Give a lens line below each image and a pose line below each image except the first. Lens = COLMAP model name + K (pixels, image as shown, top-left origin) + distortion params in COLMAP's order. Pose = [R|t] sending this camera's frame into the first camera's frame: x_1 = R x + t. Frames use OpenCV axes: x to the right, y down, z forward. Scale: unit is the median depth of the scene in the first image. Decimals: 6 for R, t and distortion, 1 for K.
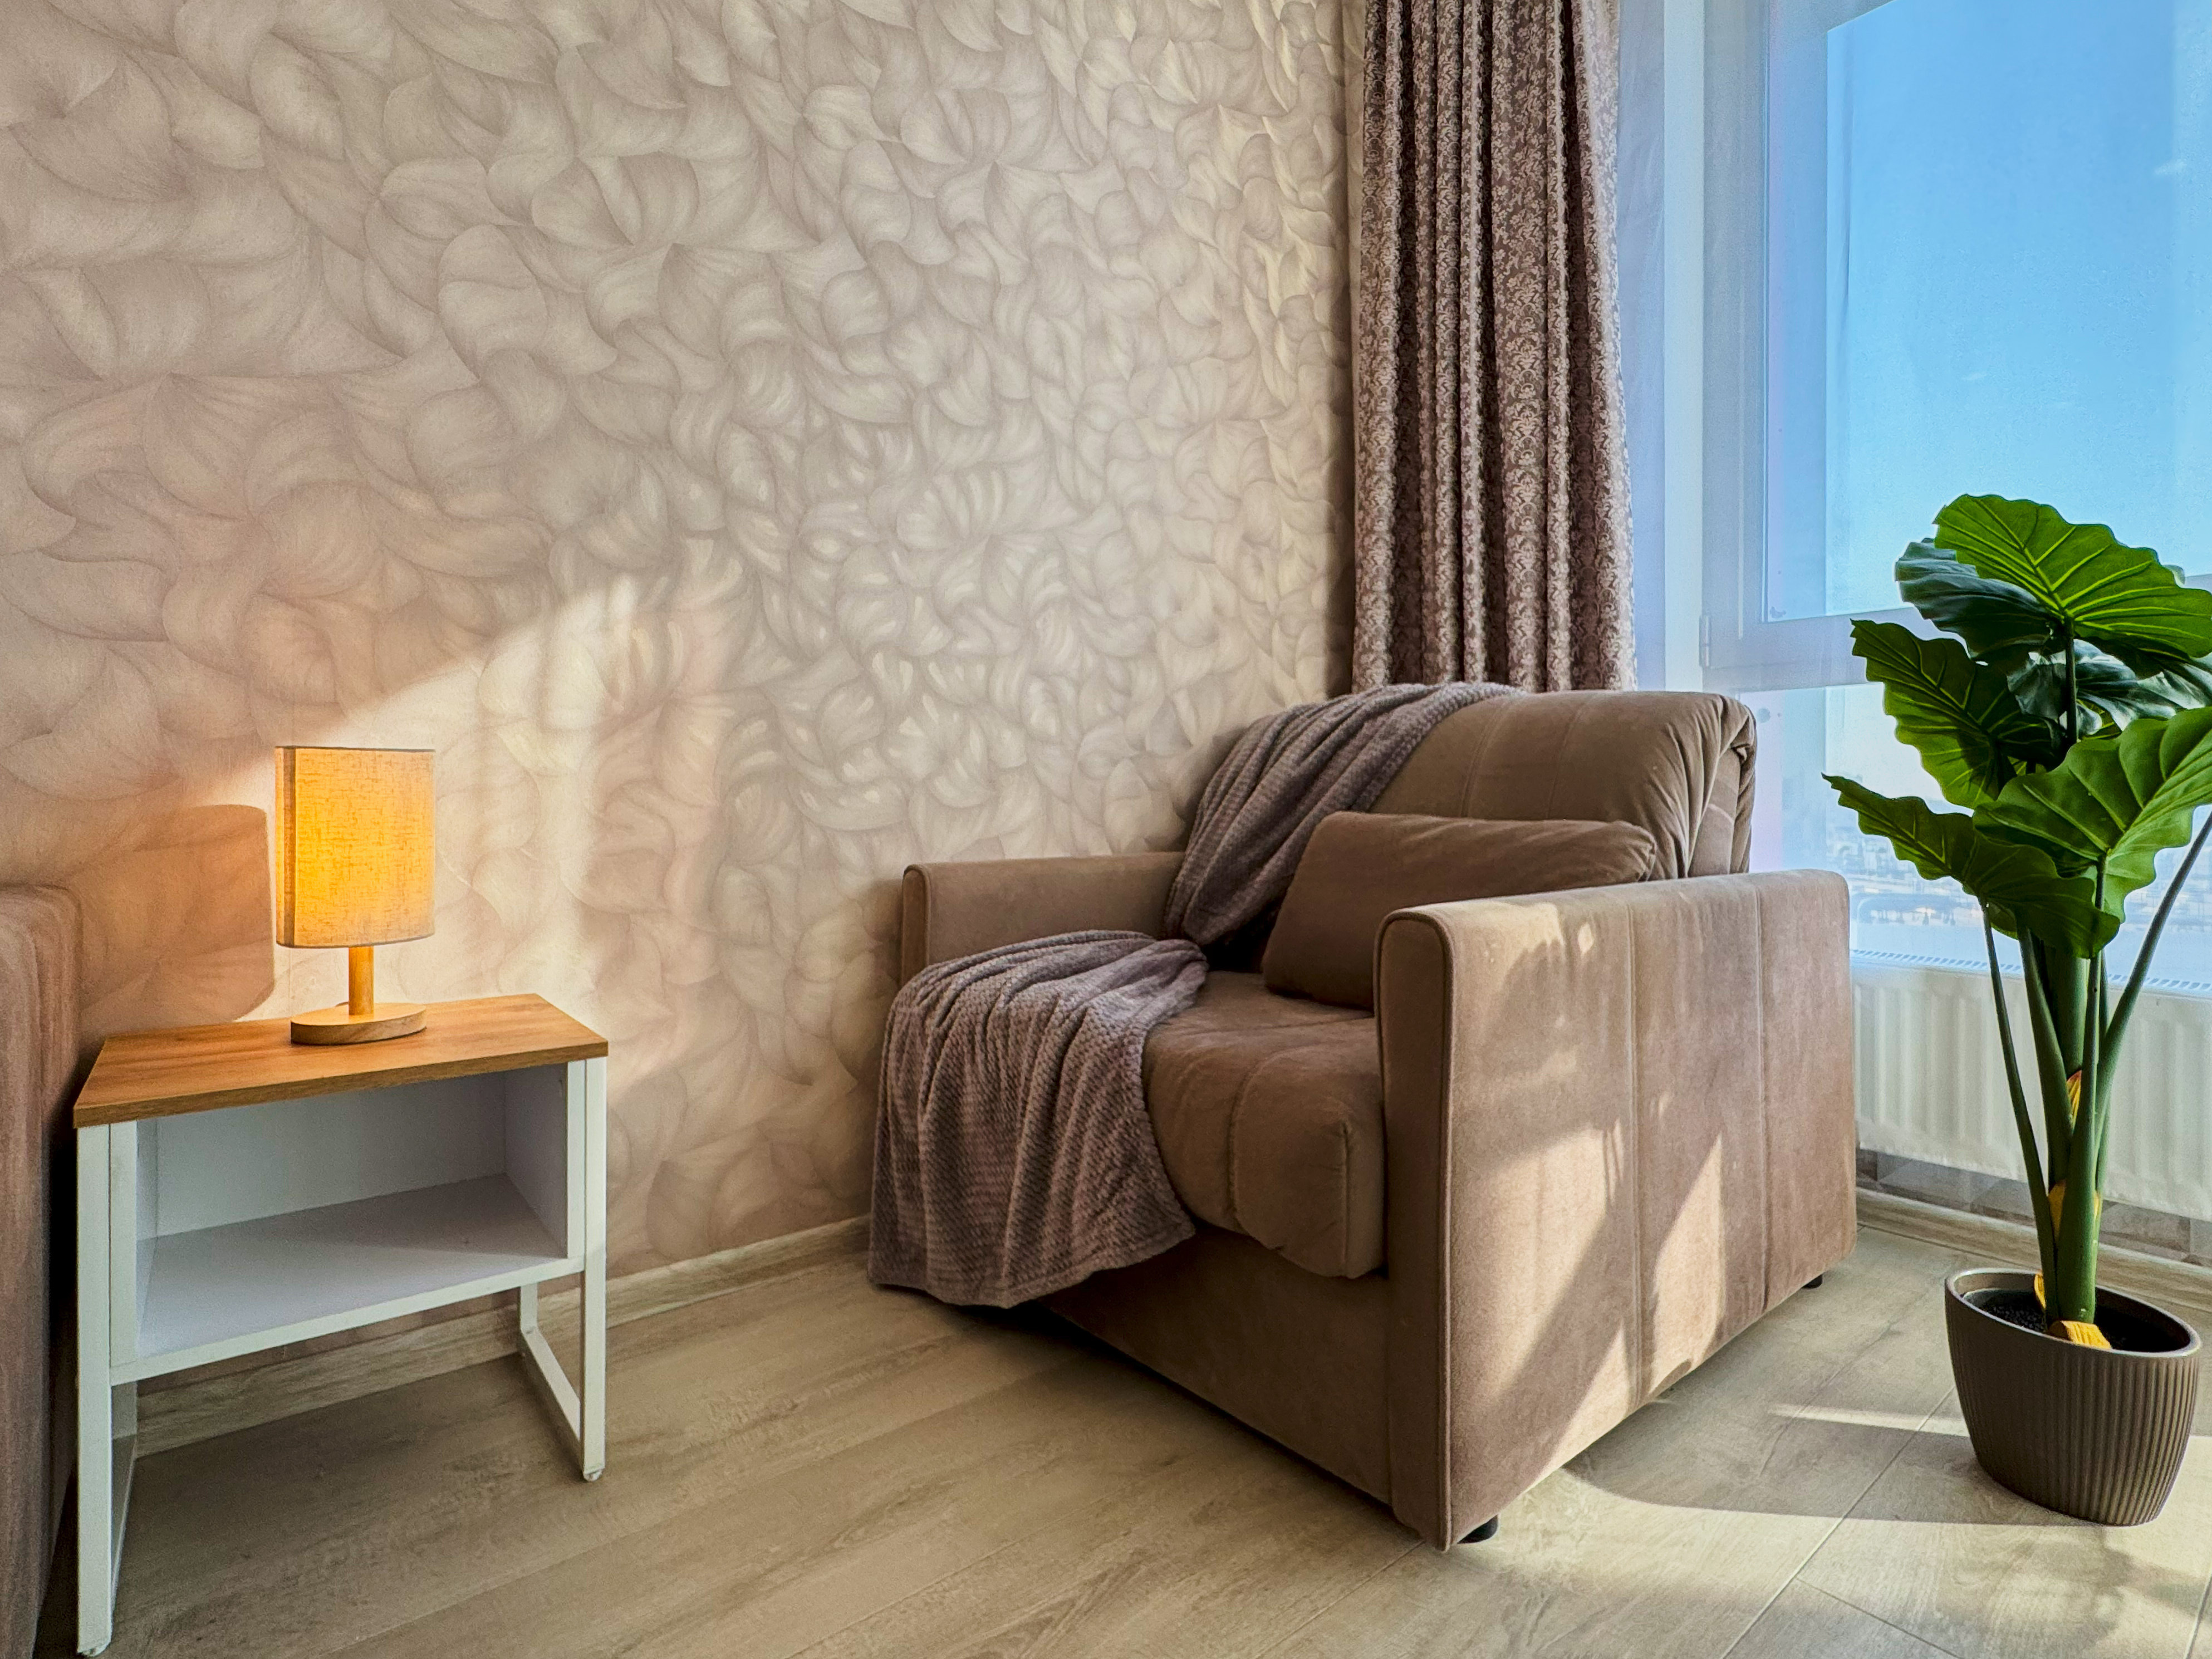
lens RADIAL K [[1095.0, 0, 1107.1], [0, 1095.0, 799.5], [0, 0, 1]] dist [-0.002058, -0.001098]
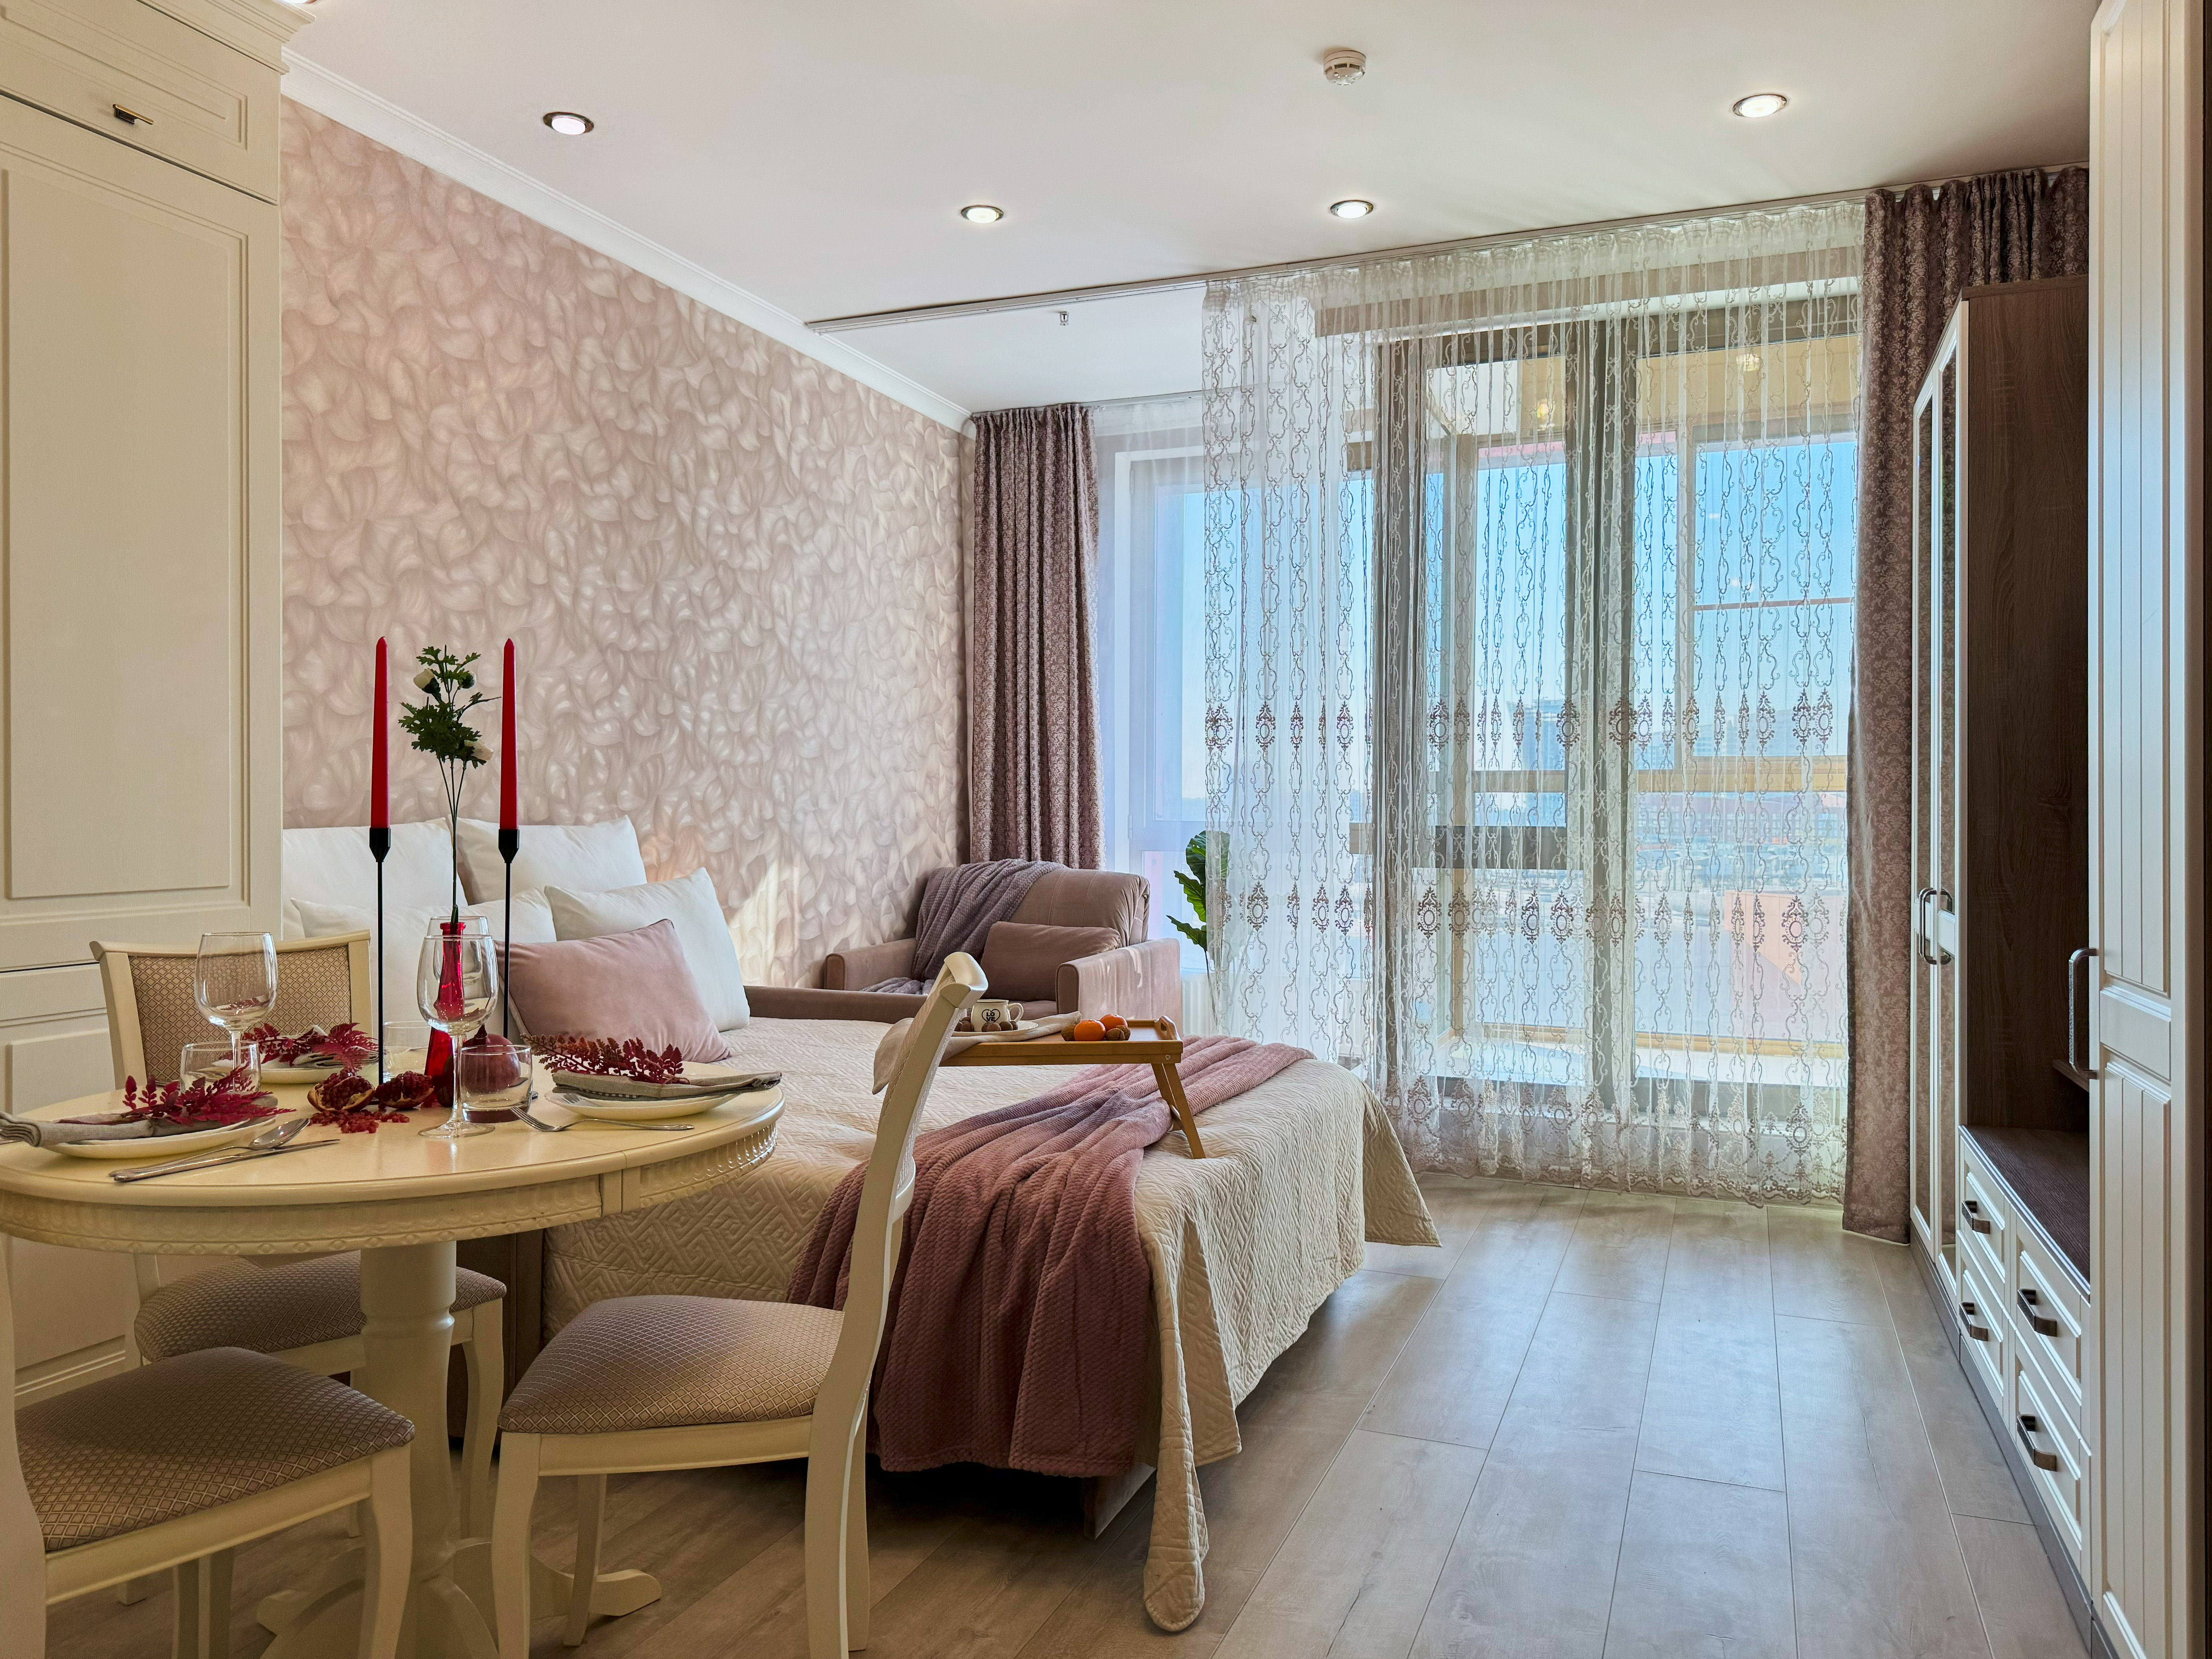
lens RADIAL K [[1560.9, 0, 1106.0], [0, 1560.9, 829.5], [0, 0, 1]] dist [0.167369, -0.328274]
pose [[0.876498, -0.010758, 0.481285, -1.104061], [-0.001265, 0.999695, 0.024650, -0.246965], [-0.481404, -0.022215, 0.876217, -1.892977]]
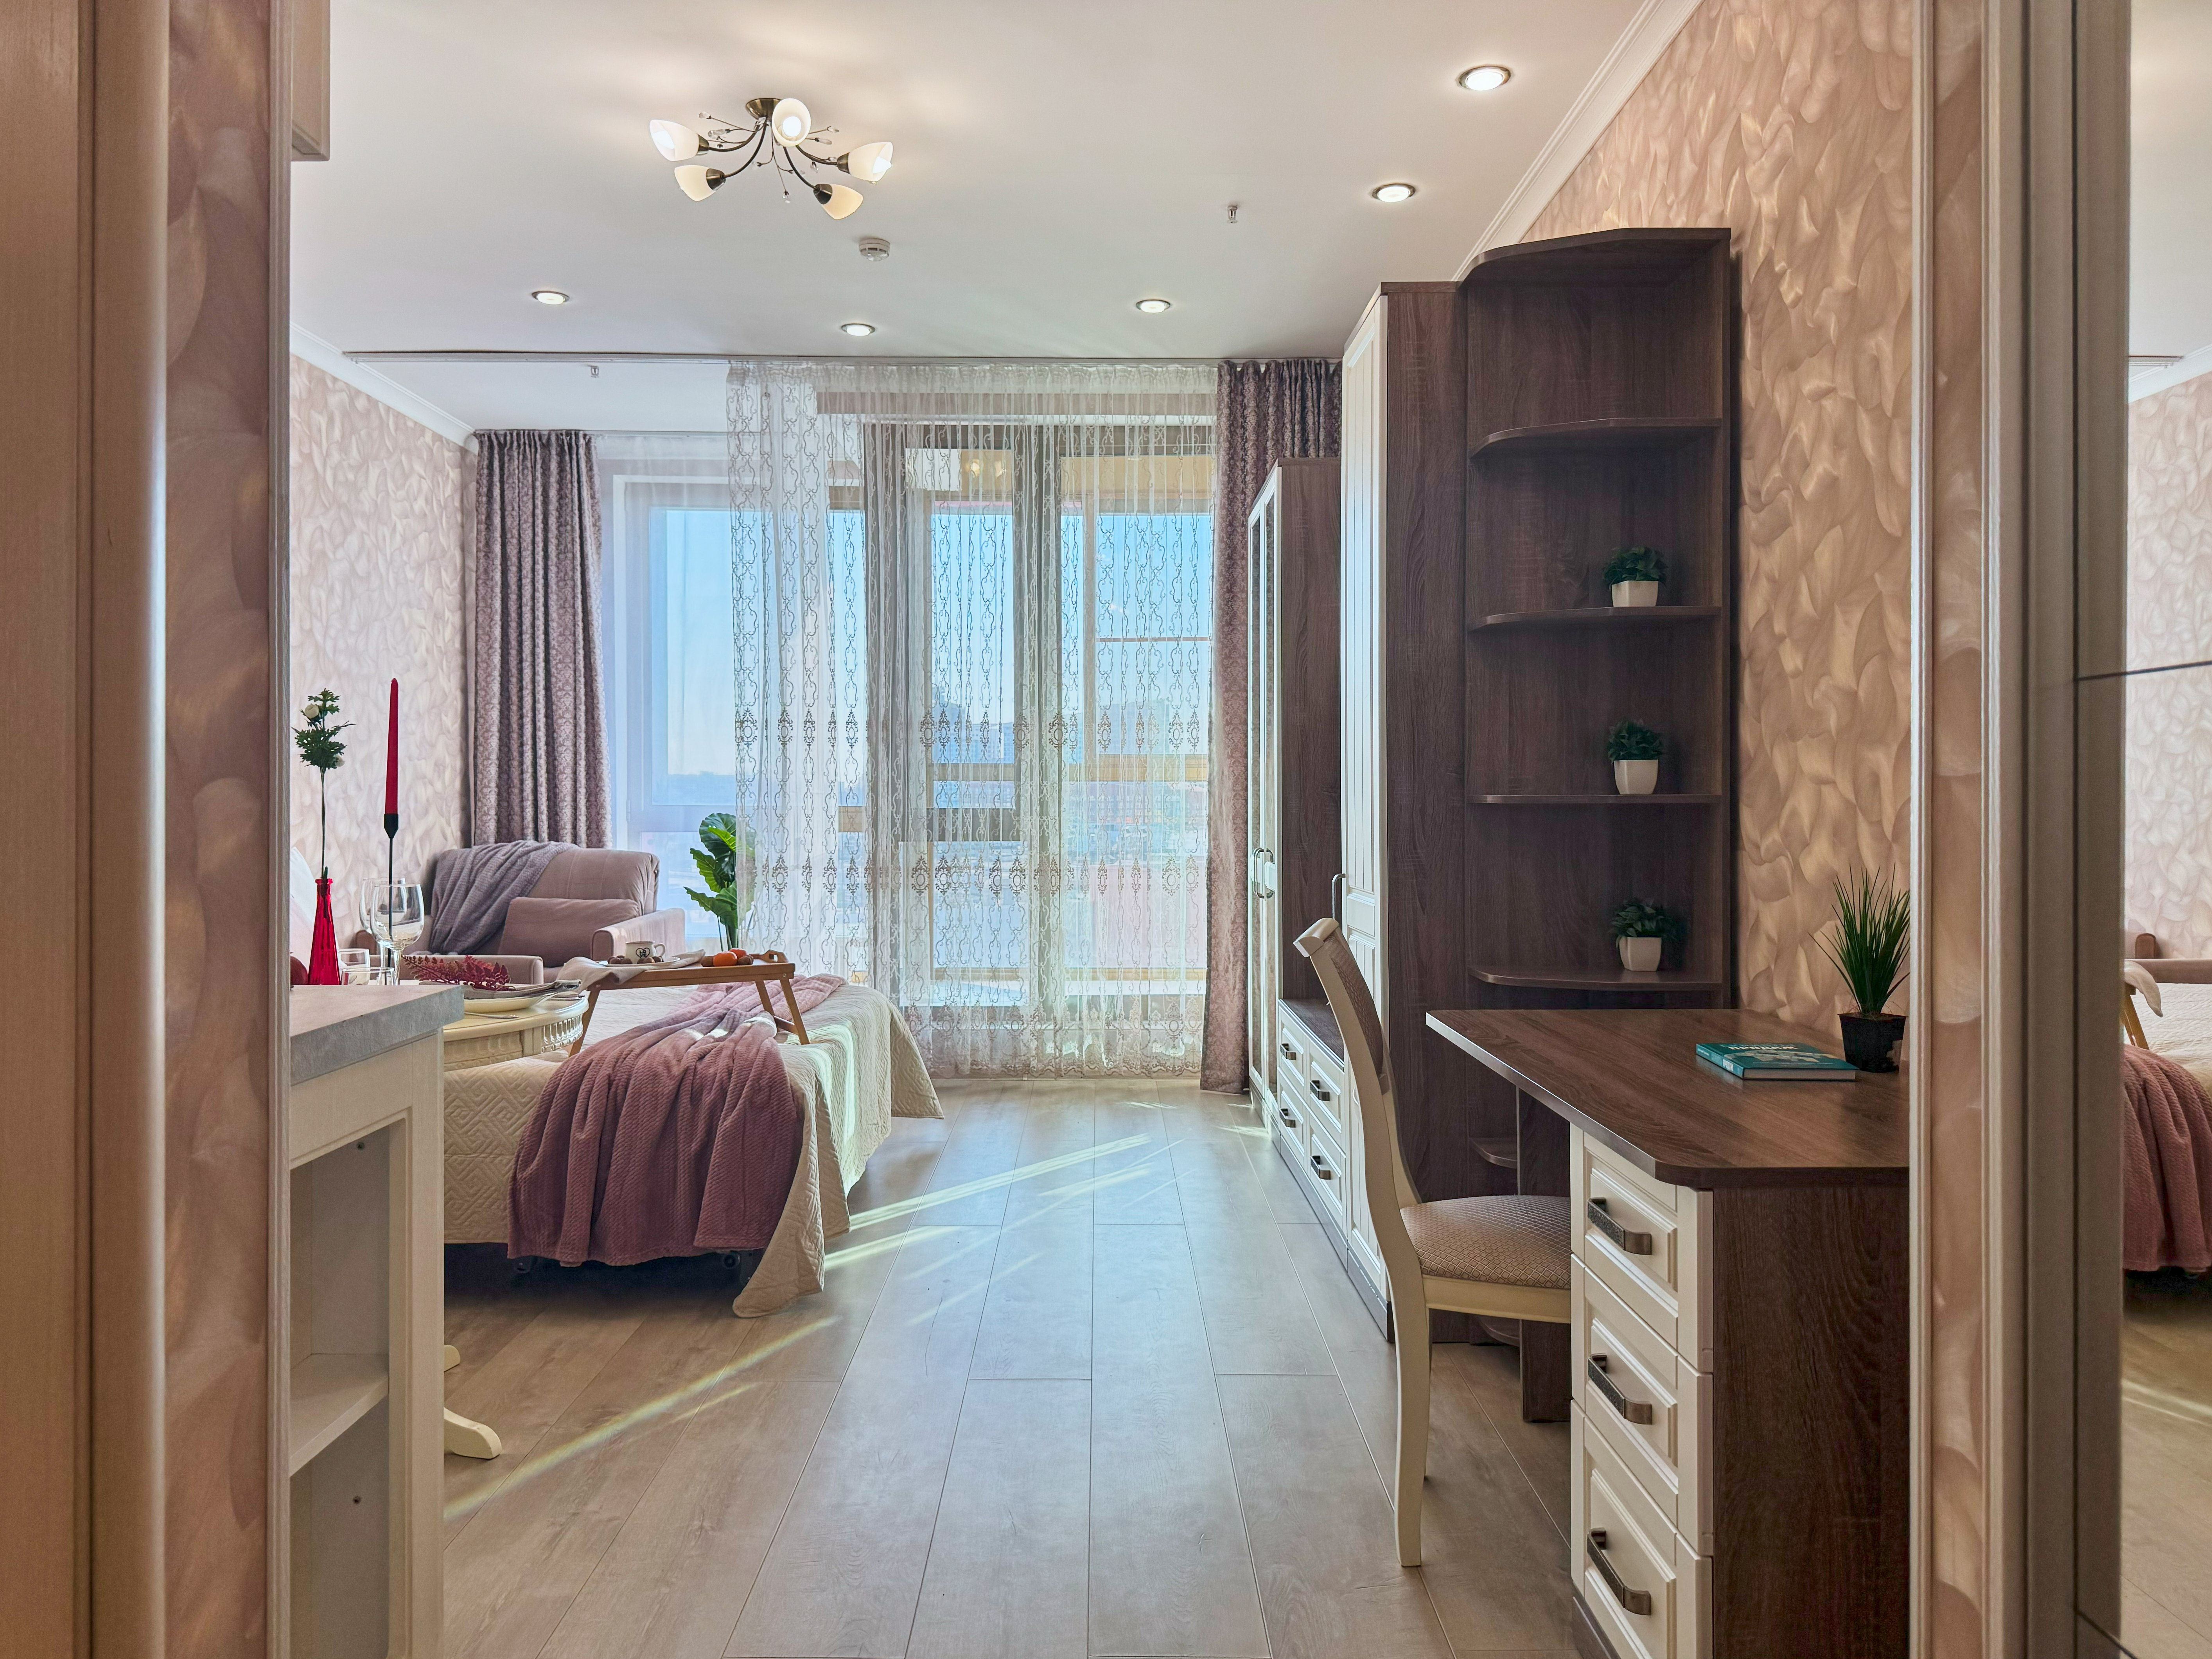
lens RADIAL K [[1569.7, 0, 1105.1], [0, 1569.7, 812.3], [0, 0, 1]] dist [0.156552, -0.368767]
pose [[0.632907, -0.016125, 0.774060, -1.674669], [-0.003514, 0.999713, 0.023699, -0.260329], [-0.774220, -0.017719, 0.632669, -2.262686]]
